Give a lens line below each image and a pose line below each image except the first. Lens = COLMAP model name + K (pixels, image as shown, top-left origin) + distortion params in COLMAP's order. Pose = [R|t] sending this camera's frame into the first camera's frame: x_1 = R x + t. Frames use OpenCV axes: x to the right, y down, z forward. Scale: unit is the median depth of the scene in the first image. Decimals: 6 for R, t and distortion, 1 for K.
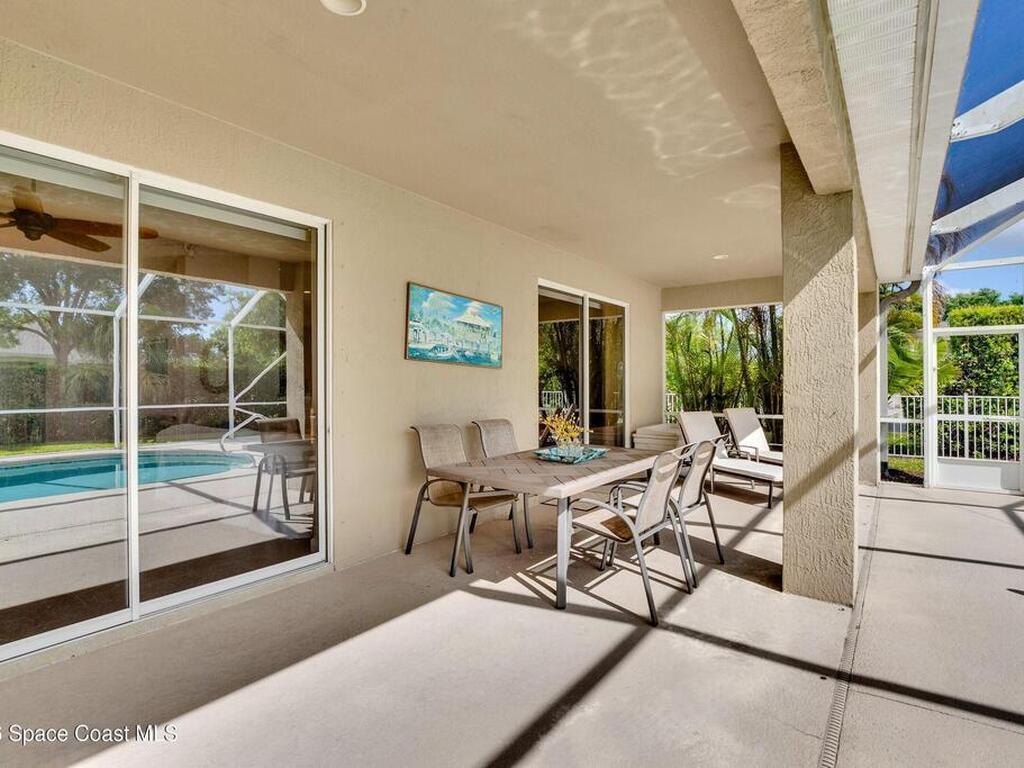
lens RADIAL K [[542.4, 0, 509.9], [0, 542.4, 385.4], [0, 0, 1]] dist [-0.001973, -0.000190]
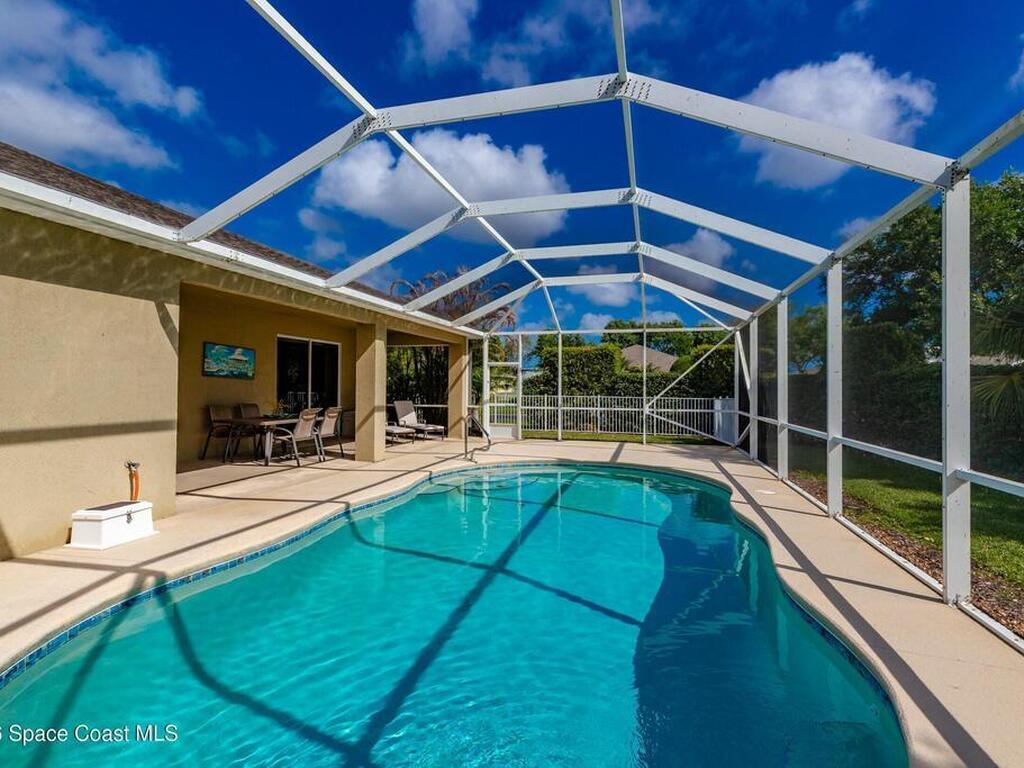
lens RADIAL K [[542.4, 0, 512.4], [0, 542.4, 384.1], [0, 0, 1]] dist [-0.001973, -0.000190]
pose [[0.943285, 0.010349, 0.331824, 0.241632], [-0.008405, 0.999938, -0.007295, -0.007525], [-0.331879, 0.004093, 0.943313, -1.368218]]
